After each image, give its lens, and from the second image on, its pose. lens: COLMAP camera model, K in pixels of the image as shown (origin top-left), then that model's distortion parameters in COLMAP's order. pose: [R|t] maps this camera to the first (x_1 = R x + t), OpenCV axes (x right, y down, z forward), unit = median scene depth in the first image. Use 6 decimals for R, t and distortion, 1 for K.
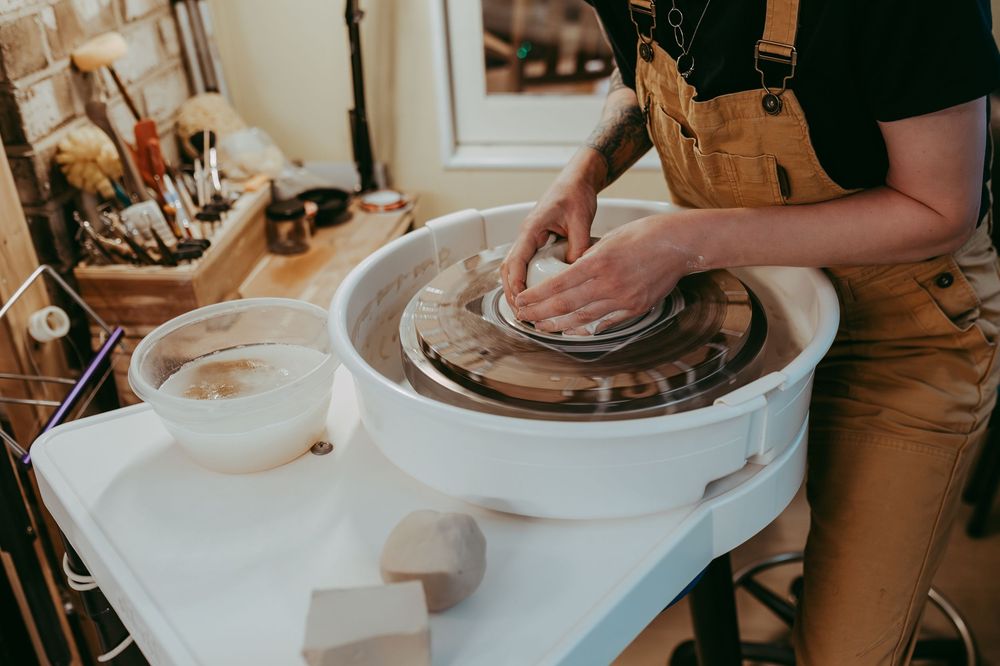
lens RADIAL K [[1010.7, 0, 509.1], [0, 1010.7, 330.2], [0, 0, 1]] dist [0.008865, 0.000000]
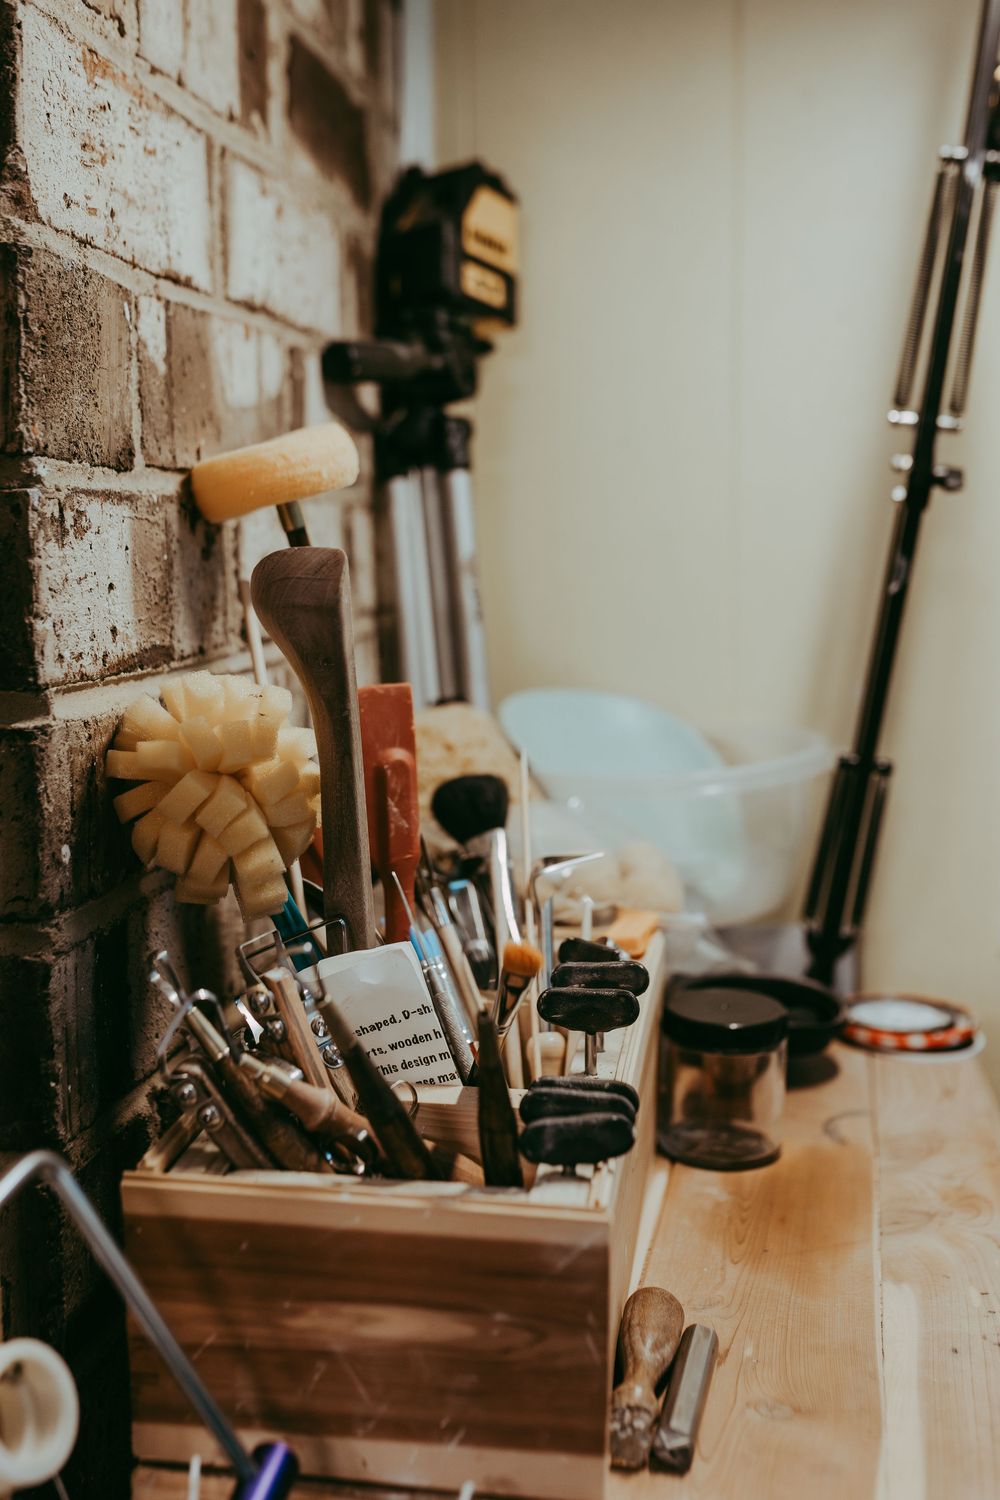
lens RADIAL K [[1516.0, 0, 486.5], [0, 1516.0, 739.4], [0, 0, 1]] dist [0.008865, 0.000000]
pose [[0.998565, 0.043486, -0.031264, -0.330607], [-0.051679, 0.935591, -0.349283, -0.034910], [0.014062, 0.350397, 0.936496, 0.607837]]
